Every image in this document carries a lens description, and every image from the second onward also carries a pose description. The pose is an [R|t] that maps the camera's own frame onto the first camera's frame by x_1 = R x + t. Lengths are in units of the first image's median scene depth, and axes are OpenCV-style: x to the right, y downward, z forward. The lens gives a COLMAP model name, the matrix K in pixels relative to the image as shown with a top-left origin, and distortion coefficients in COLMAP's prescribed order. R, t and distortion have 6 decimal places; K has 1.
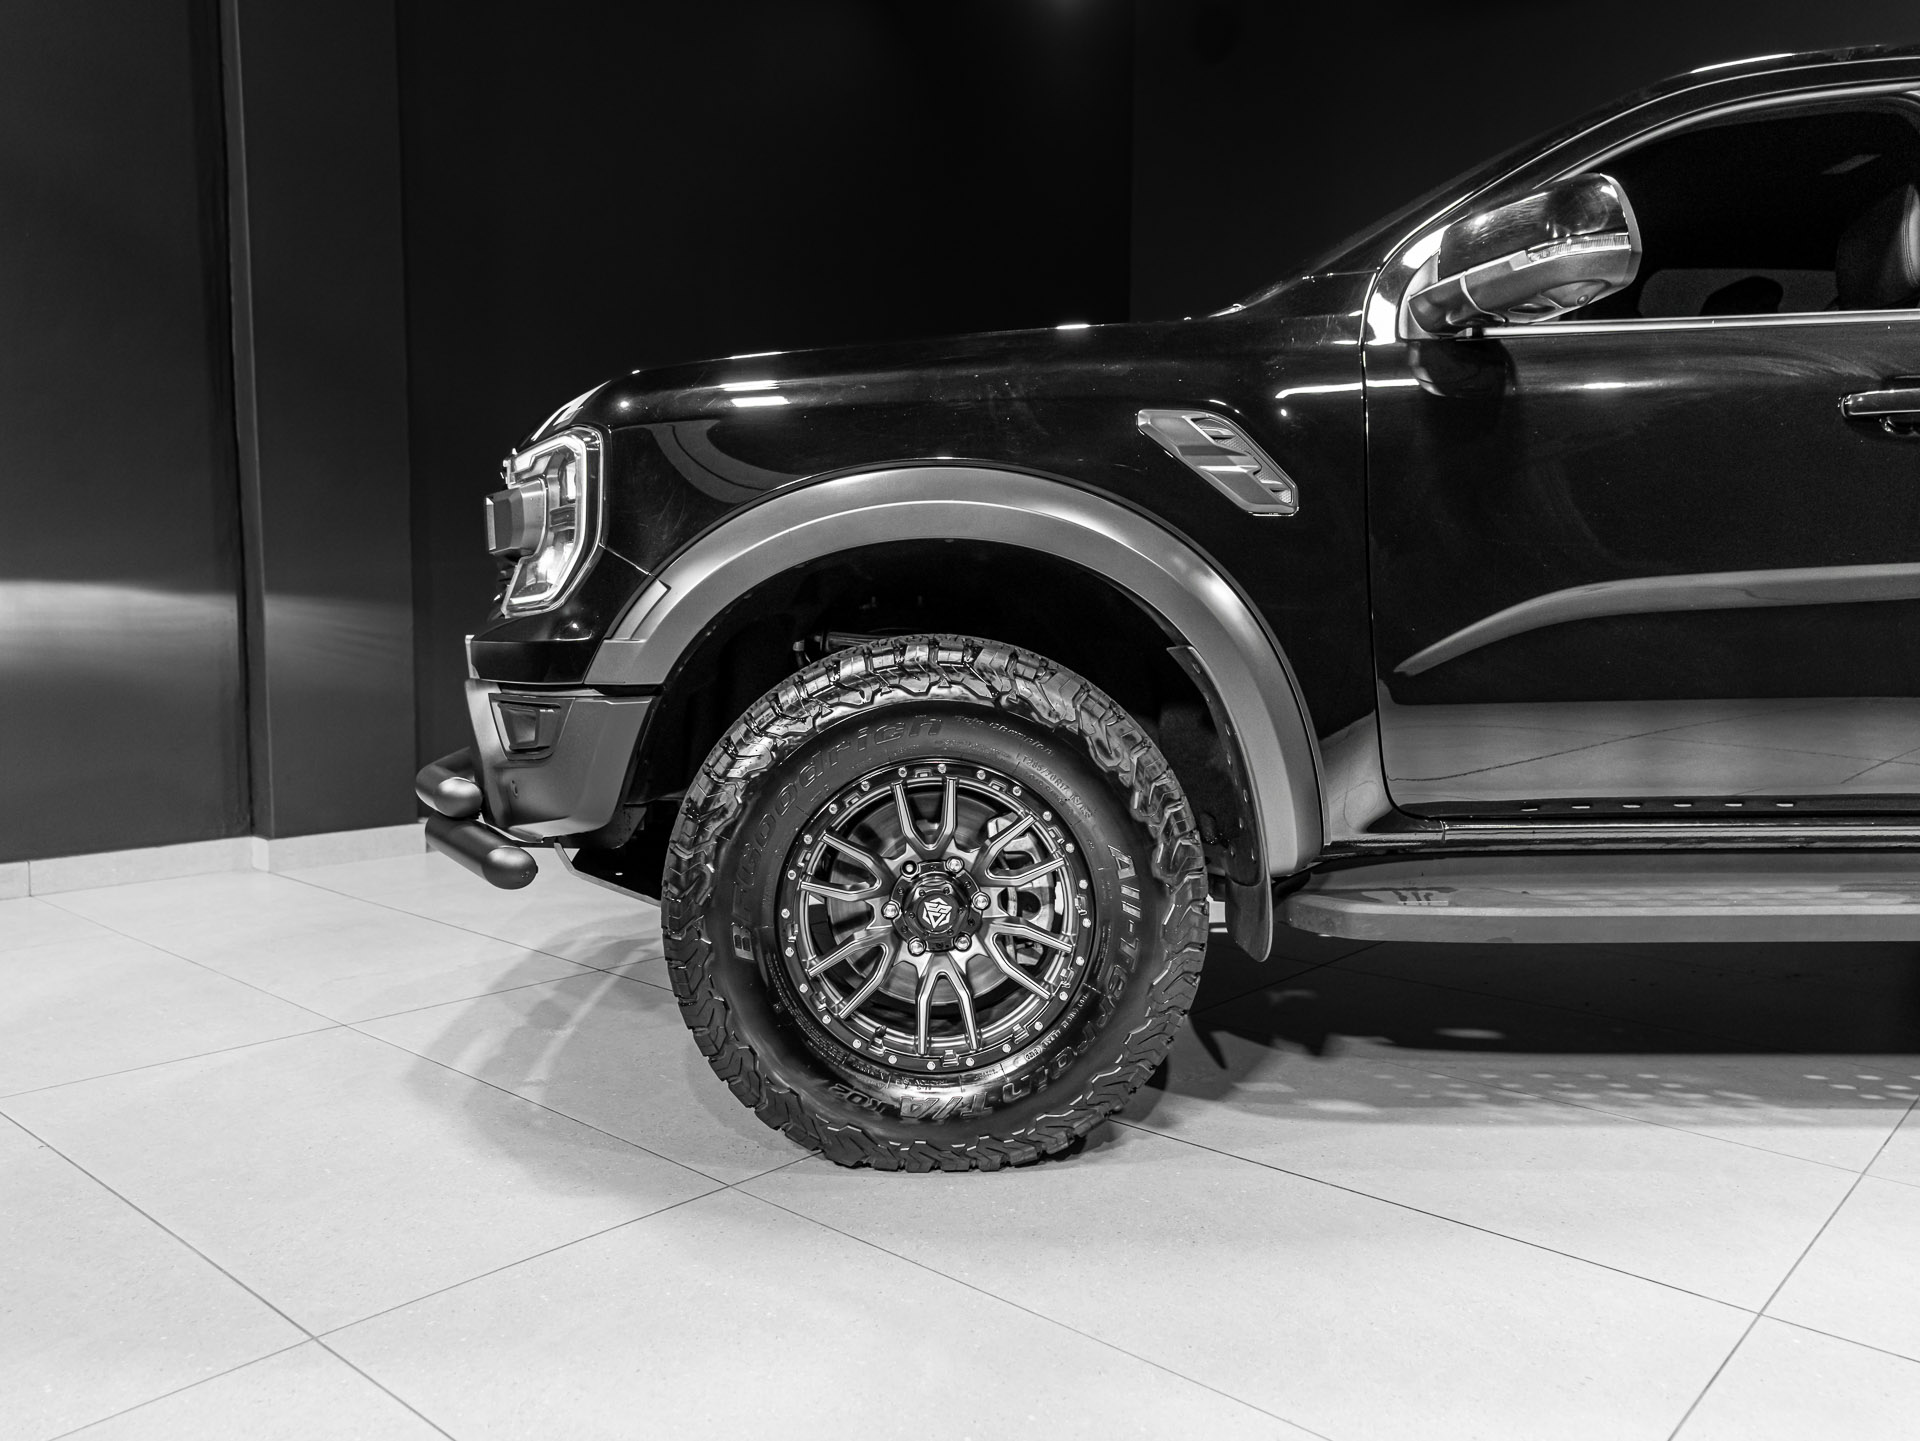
lens RADIAL K [[1416.6, 0, 960.0], [0, 1416.6, 720.5], [0, 0, 1]] dist [0.021028, 0.030188]
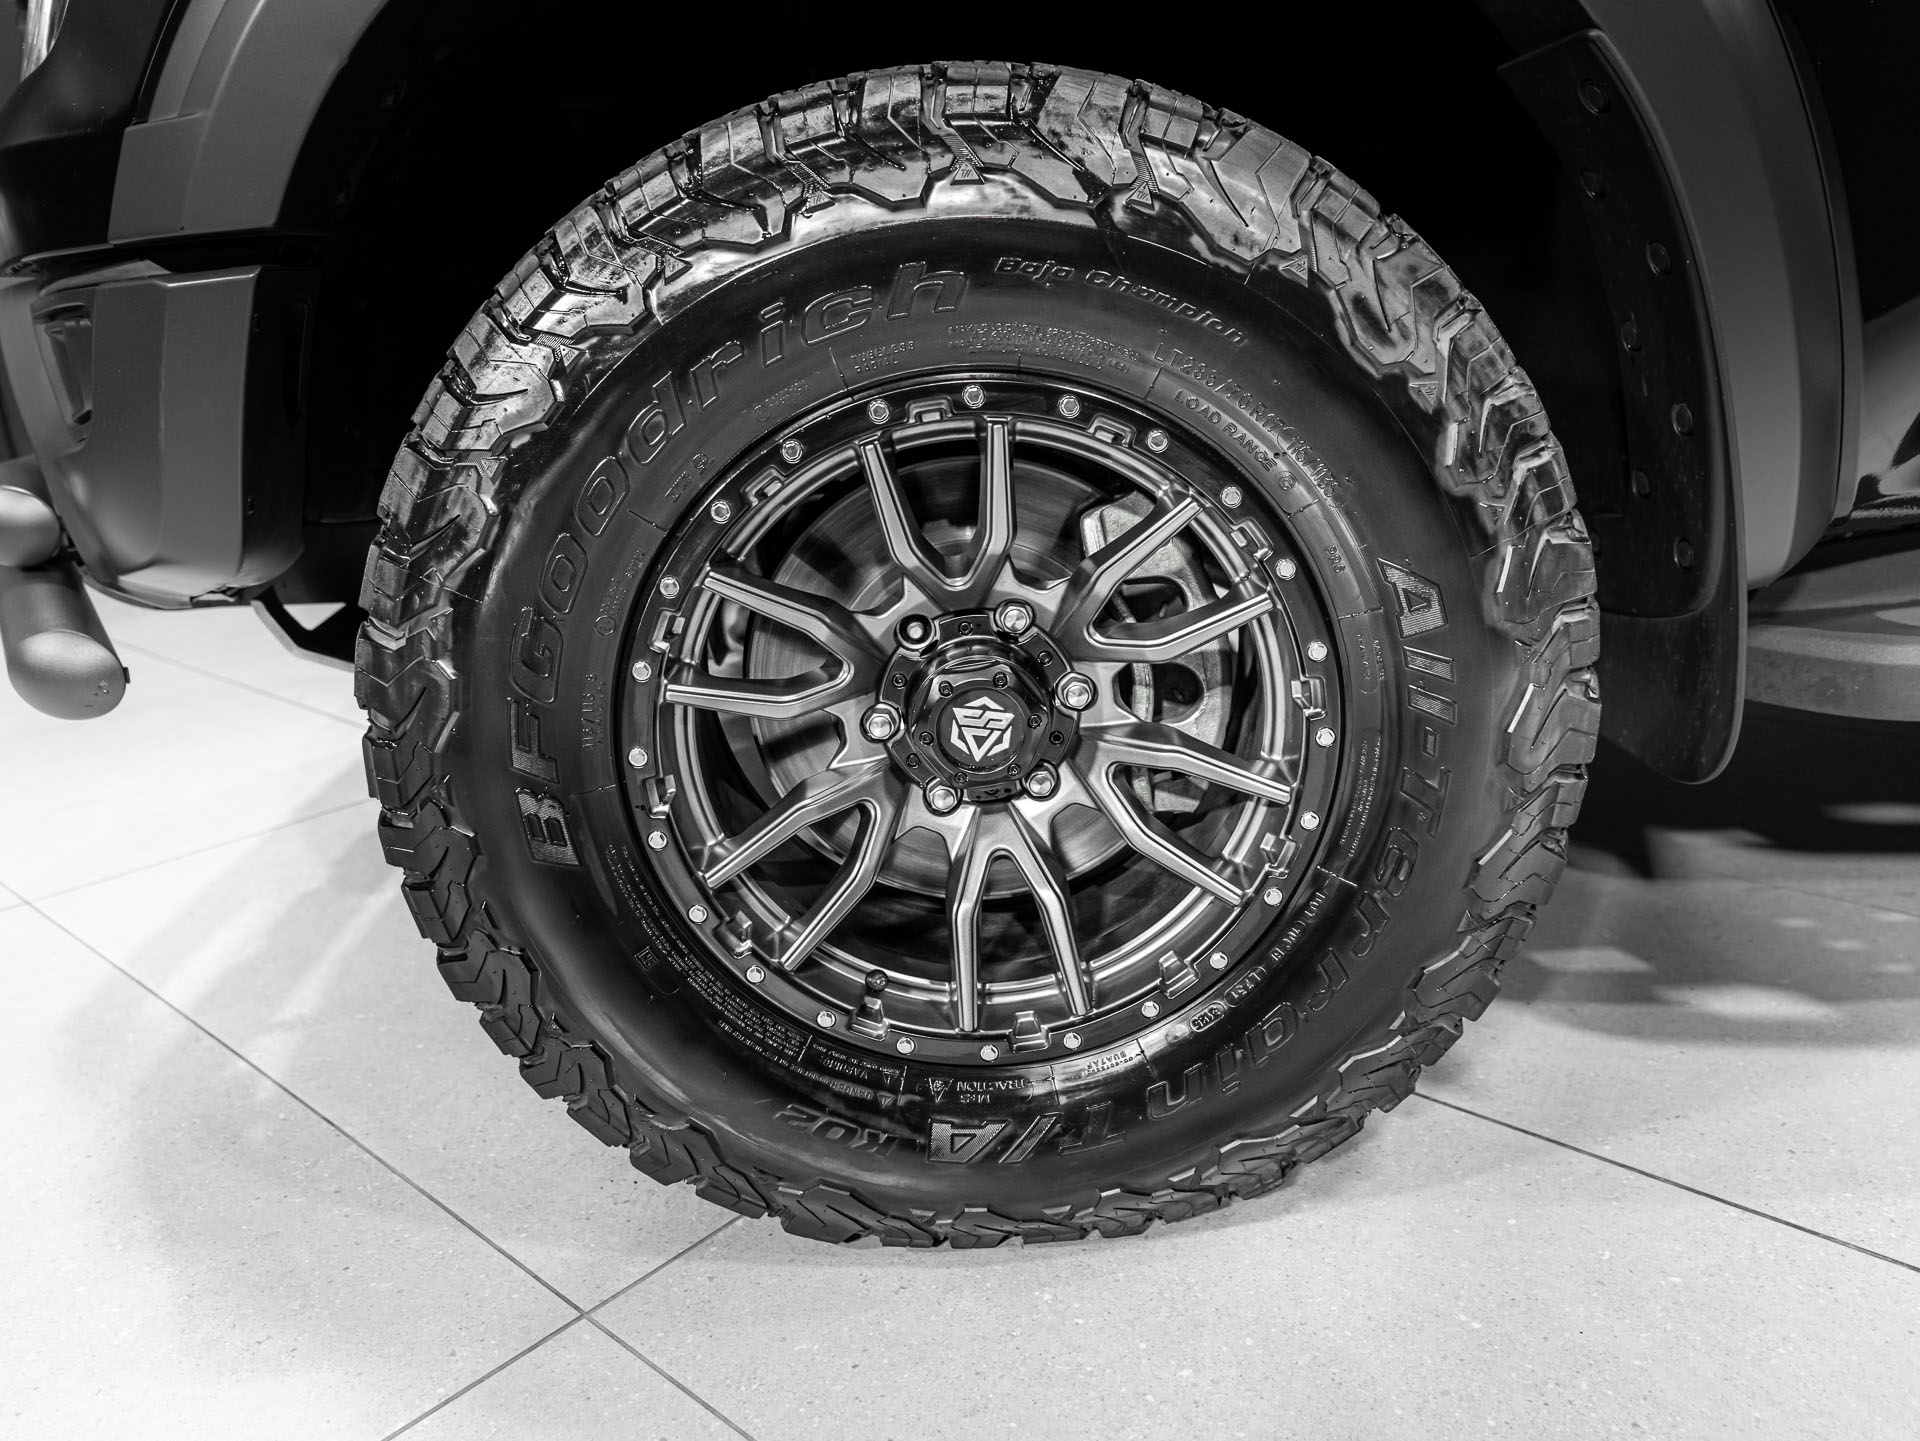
lens RADIAL K [[1416.6, 0, 960.0], [0, 1416.6, 720.5], [0, 0, 1]] dist [0.021028, 0.030188]
pose [[0.997846, -0.057515, -0.031536, -0.008892], [0.063136, 0.972540, 0.224009, 0.032220], [0.017787, -0.225517, 0.974077, 0.567934]]
